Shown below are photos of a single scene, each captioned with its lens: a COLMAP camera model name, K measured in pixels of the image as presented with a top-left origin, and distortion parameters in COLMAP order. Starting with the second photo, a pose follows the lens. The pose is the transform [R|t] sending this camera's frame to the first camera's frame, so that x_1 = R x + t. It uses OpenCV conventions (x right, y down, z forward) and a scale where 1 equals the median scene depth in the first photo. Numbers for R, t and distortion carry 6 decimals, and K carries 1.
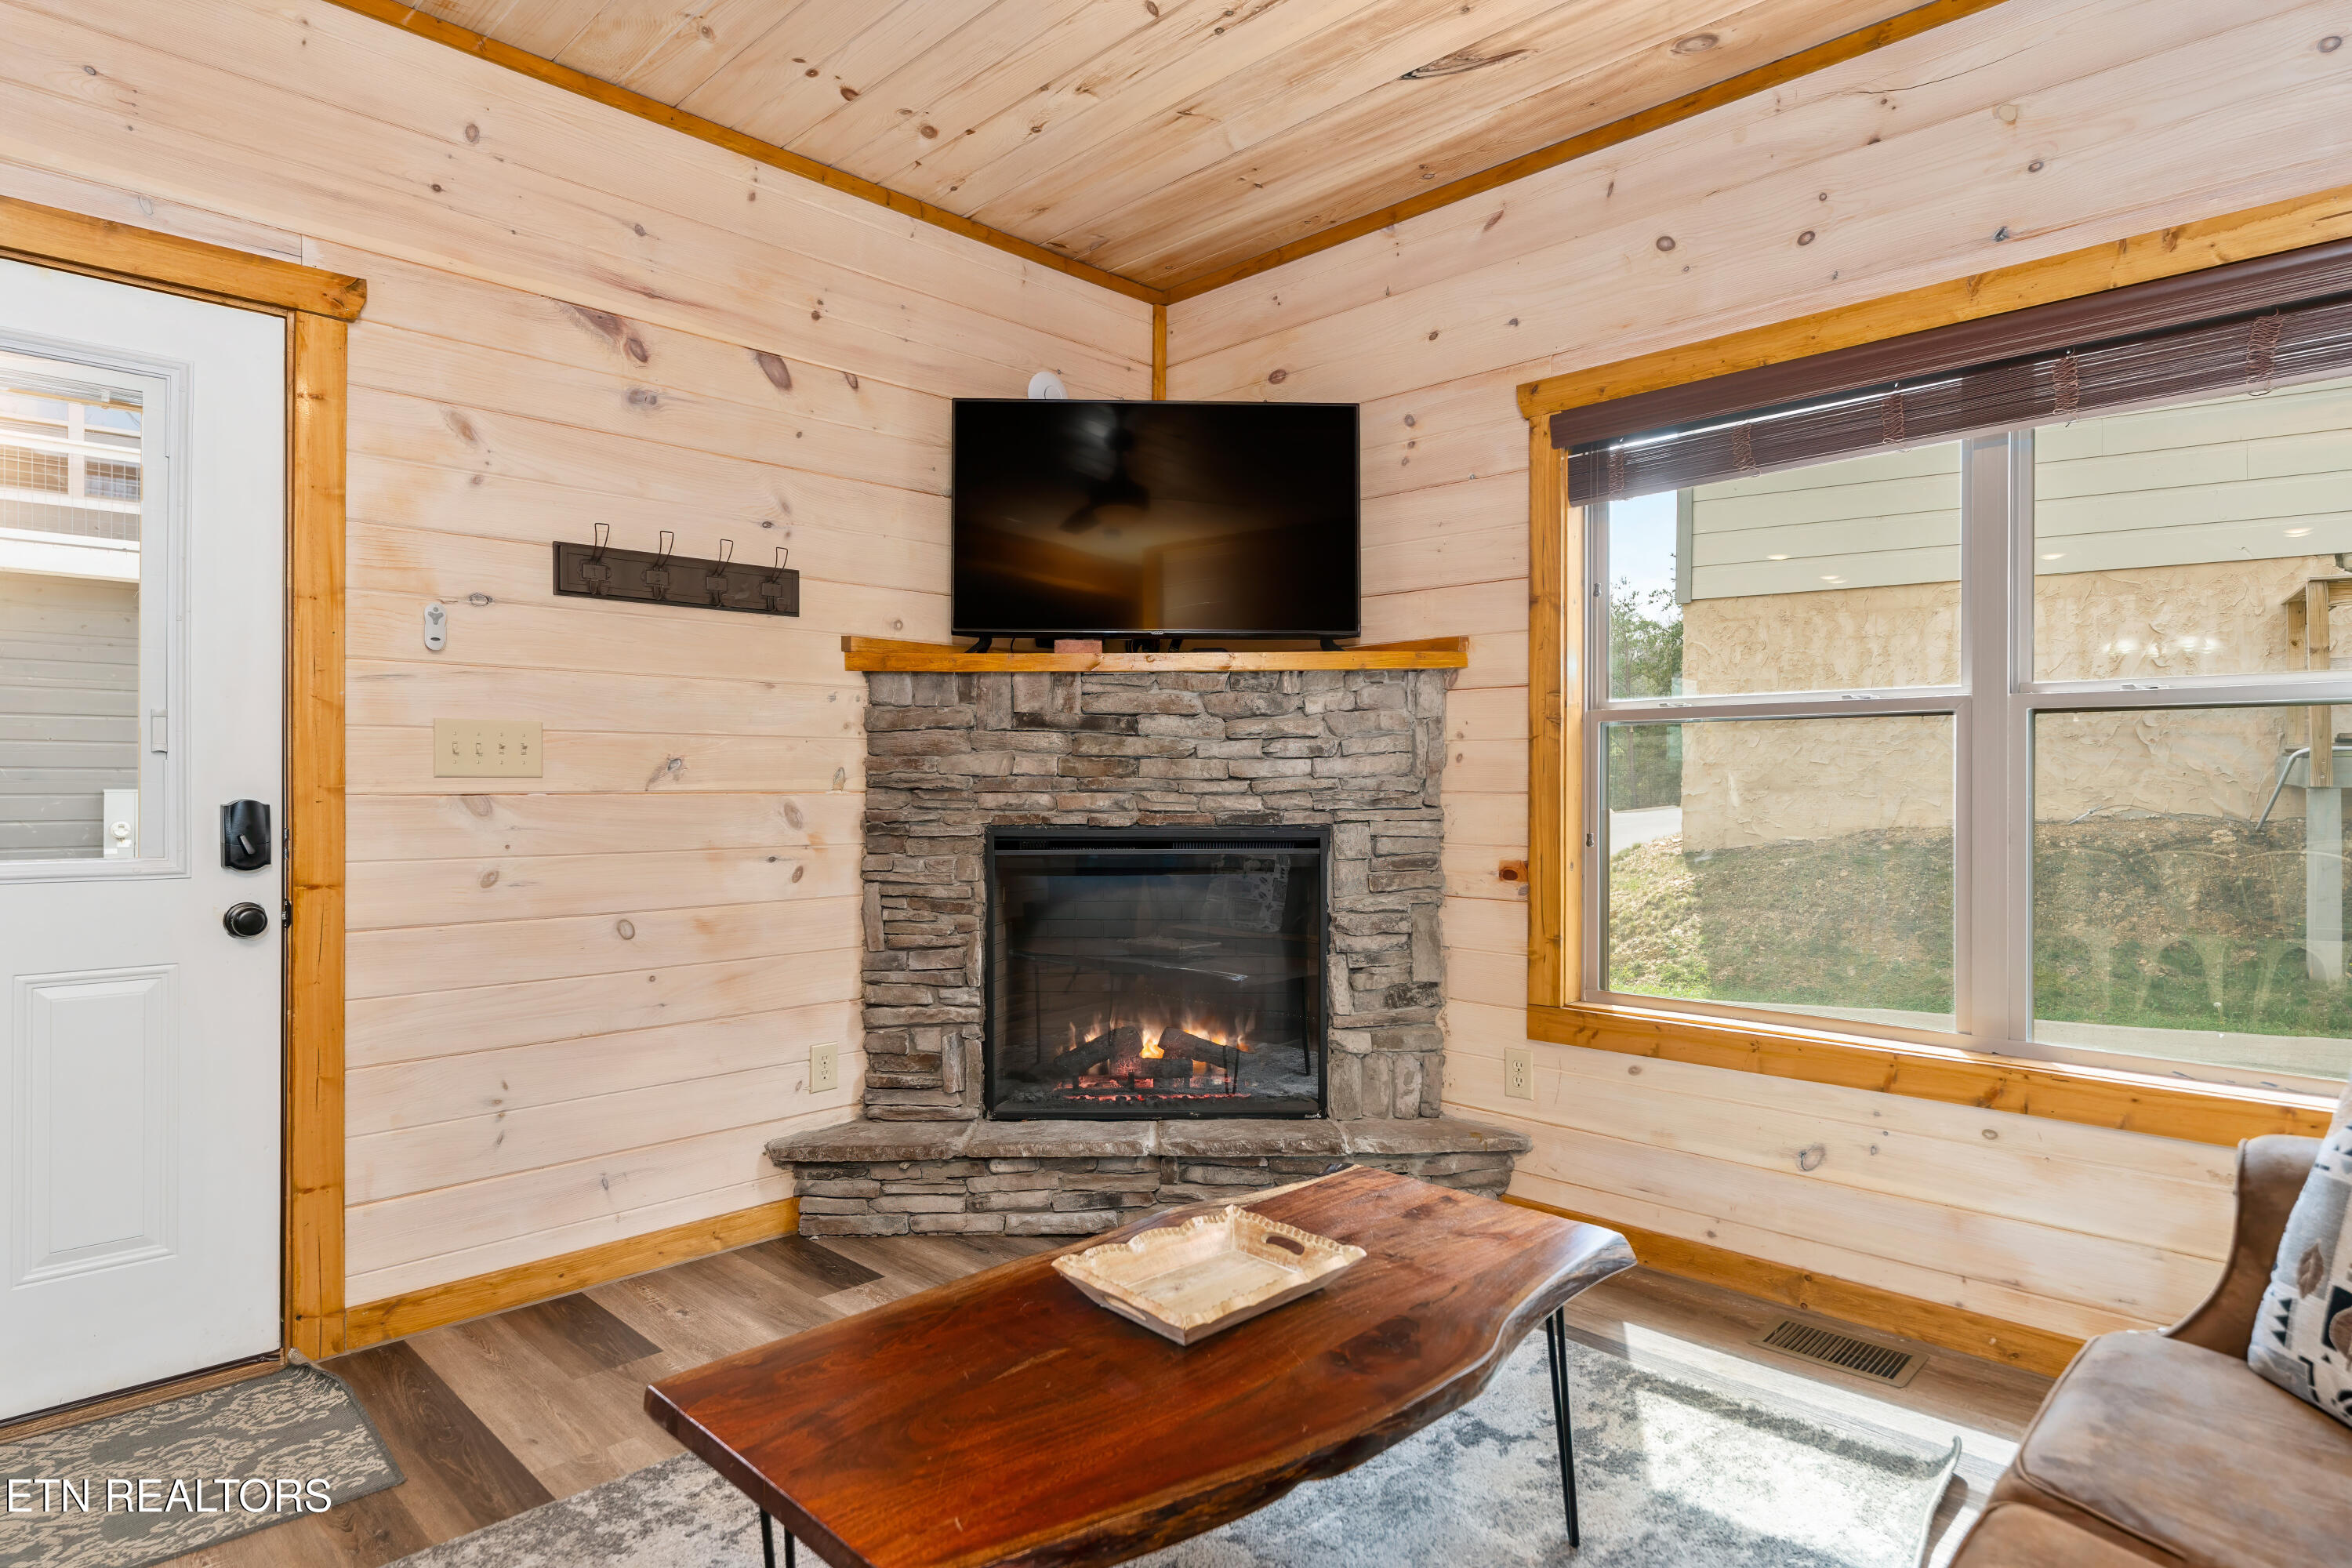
lens RADIAL K [[1240.1, 0, 1188.2], [0, 1240.1, 781.6], [0, 0, 1]] dist [0.003075, 0.000243]
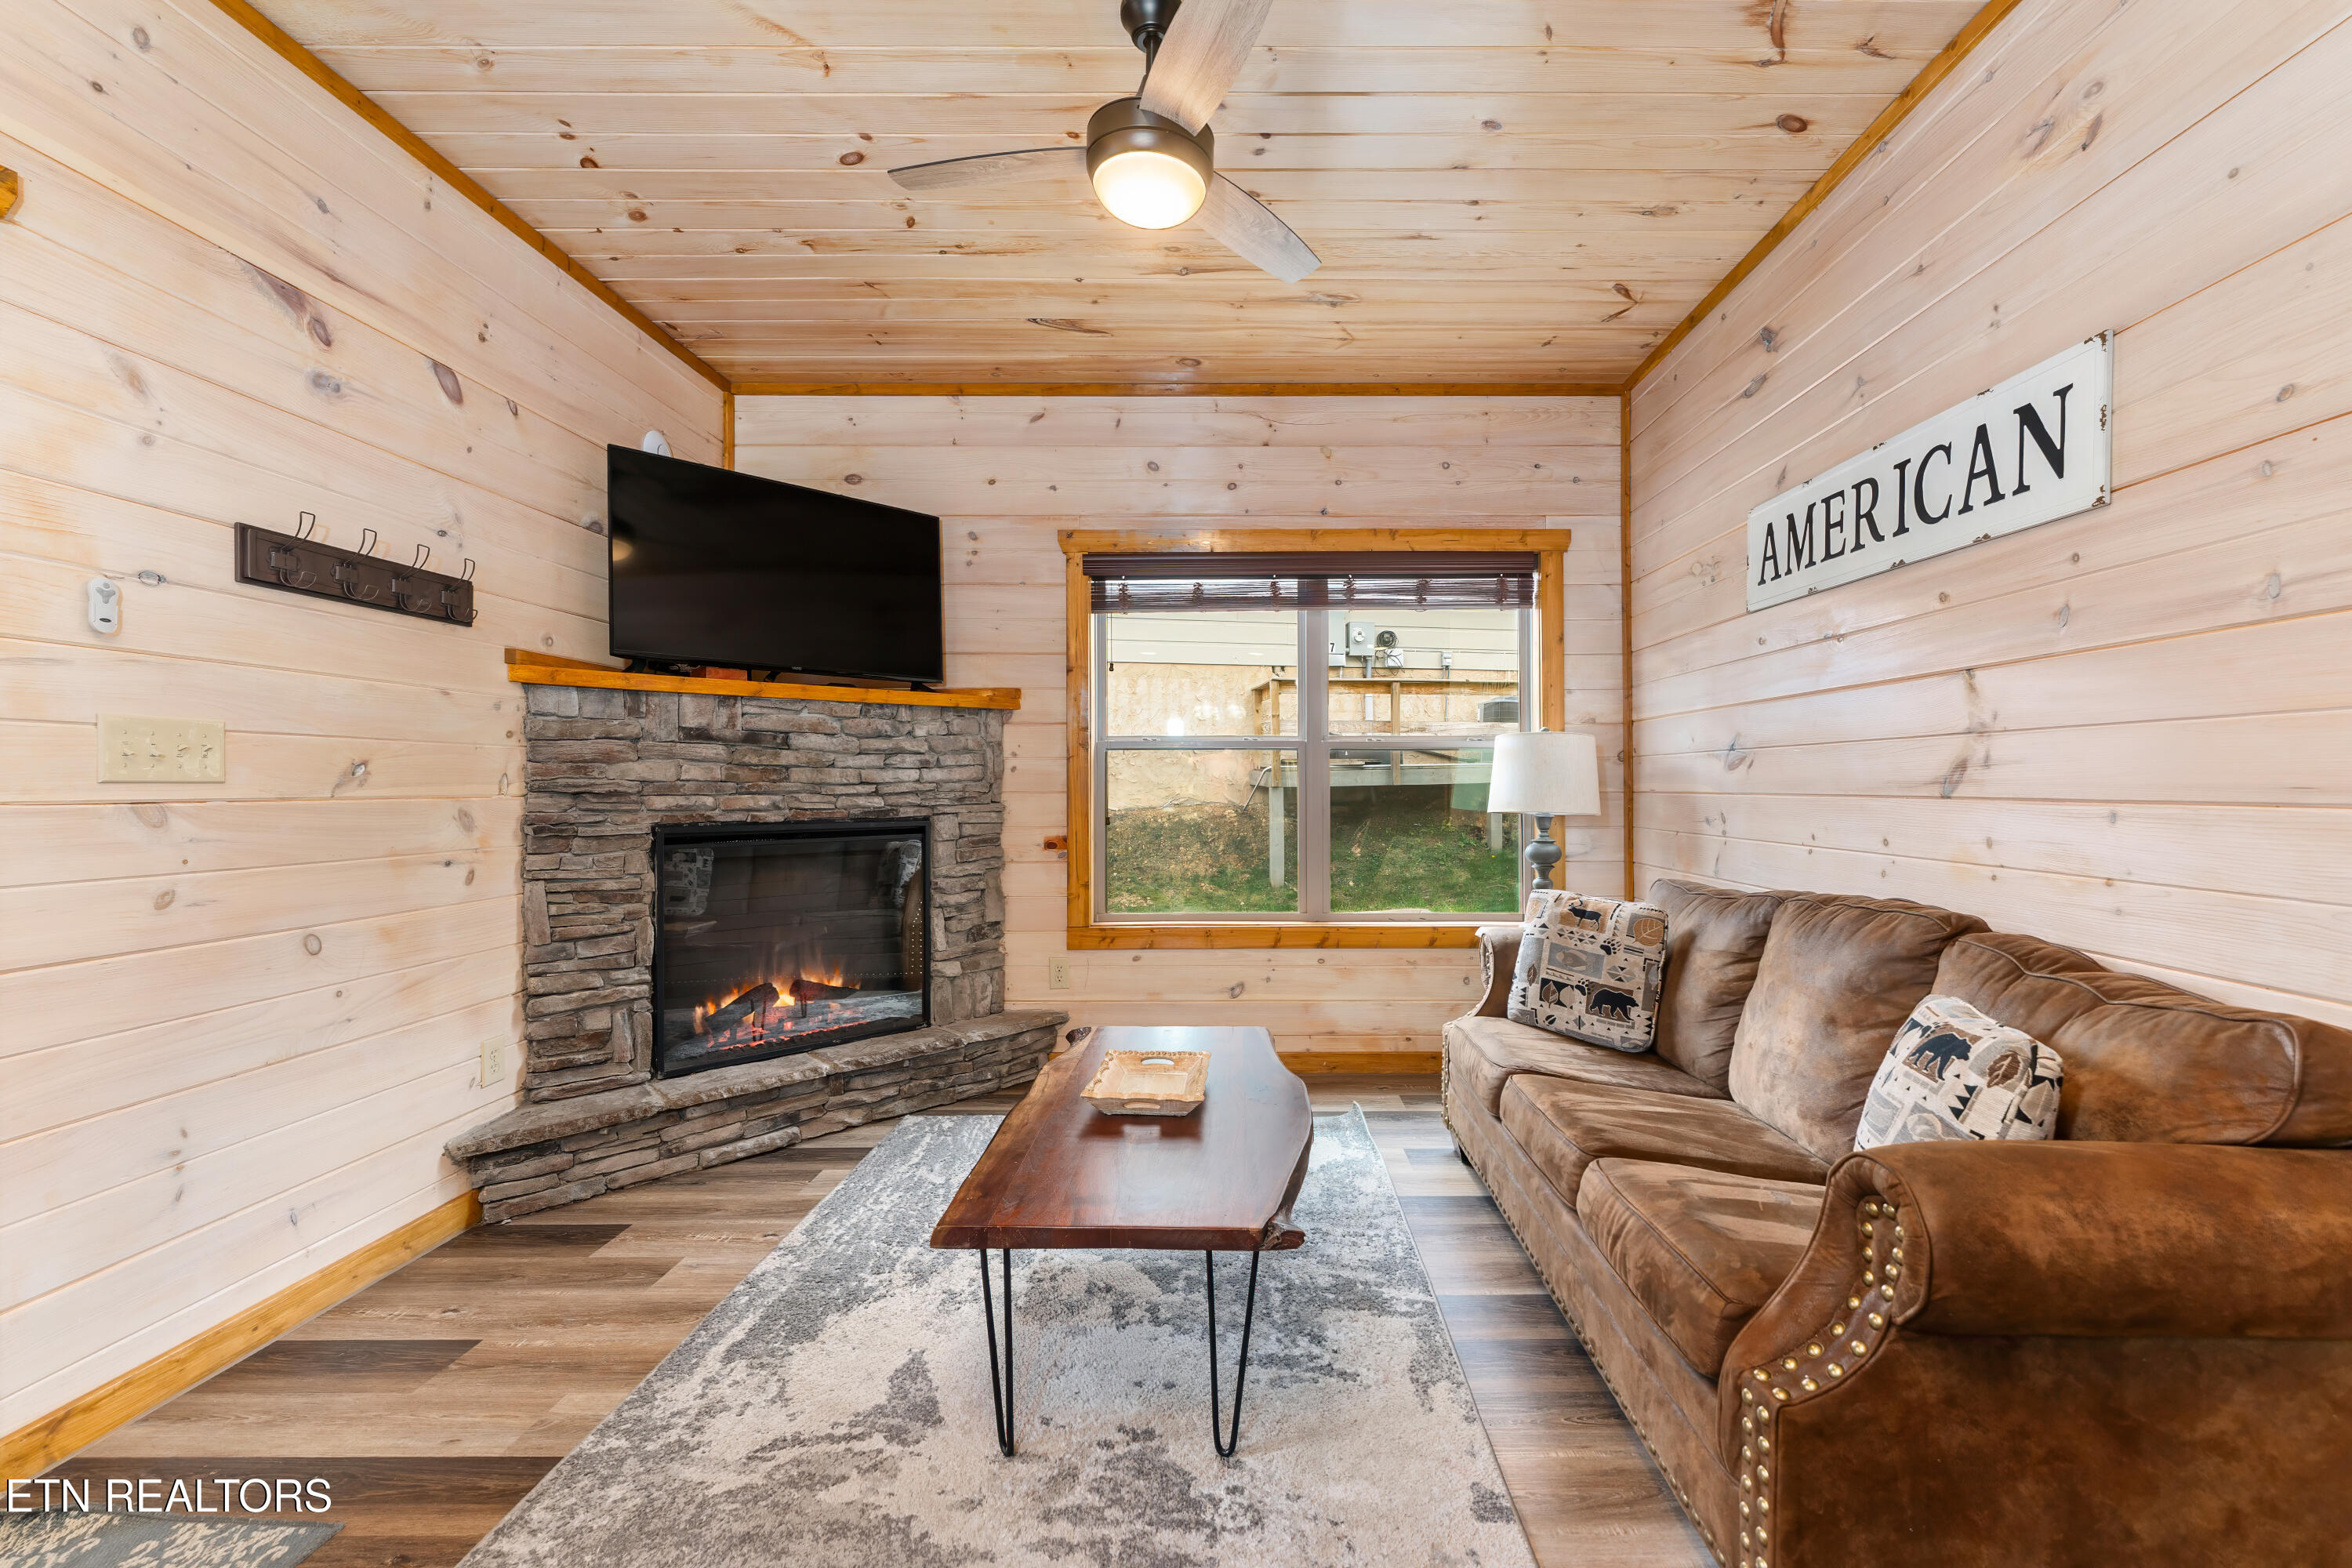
lens RADIAL K [[957.6, 0, 1180.5], [0, 957.6, 782.5], [0, 0, 1]] dist [0.001272, -0.000136]
pose [[0.734327, -0.000891, 0.678795, -0.427782], [0.002728, 0.999995, -0.001638, -0.000761], [-0.678790, 0.003055, 0.734326, 0.017082]]
